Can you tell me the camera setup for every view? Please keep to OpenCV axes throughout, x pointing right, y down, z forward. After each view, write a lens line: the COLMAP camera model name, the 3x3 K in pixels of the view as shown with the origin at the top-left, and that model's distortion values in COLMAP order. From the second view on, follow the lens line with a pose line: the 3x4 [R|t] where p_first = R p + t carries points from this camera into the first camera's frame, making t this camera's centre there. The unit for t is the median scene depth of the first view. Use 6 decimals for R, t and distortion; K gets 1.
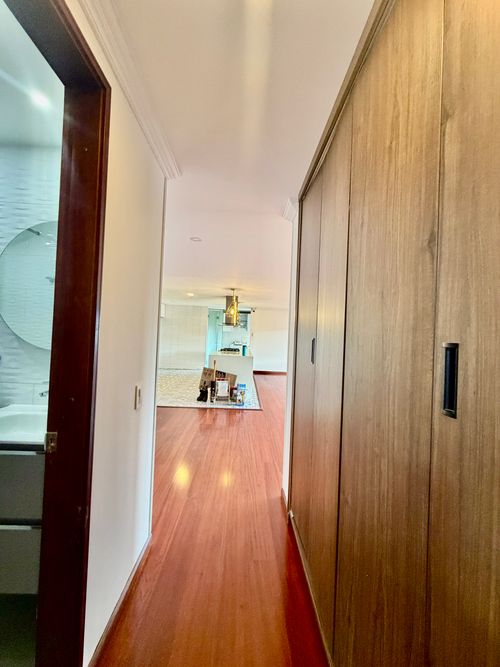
lens RADIAL K [[265.4, 0, 250.0], [0, 265.4, 333.5], [0, 0, 1]] dist [-0.000488, -0.000511]
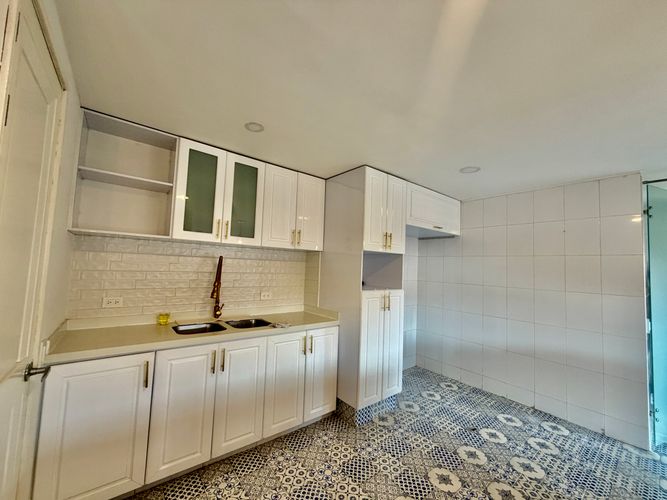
lens RADIAL K [[265.4, 0, 331.6], [0, 265.4, 250.0], [0, 0, 1]] dist [-0.000488, -0.000511]
pose [[0.597933, -0.068415, -0.798621, -0.255021], [-0.006218, 0.995925, -0.089973, -0.016656], [0.801522, 0.058764, 0.595071, 1.175679]]
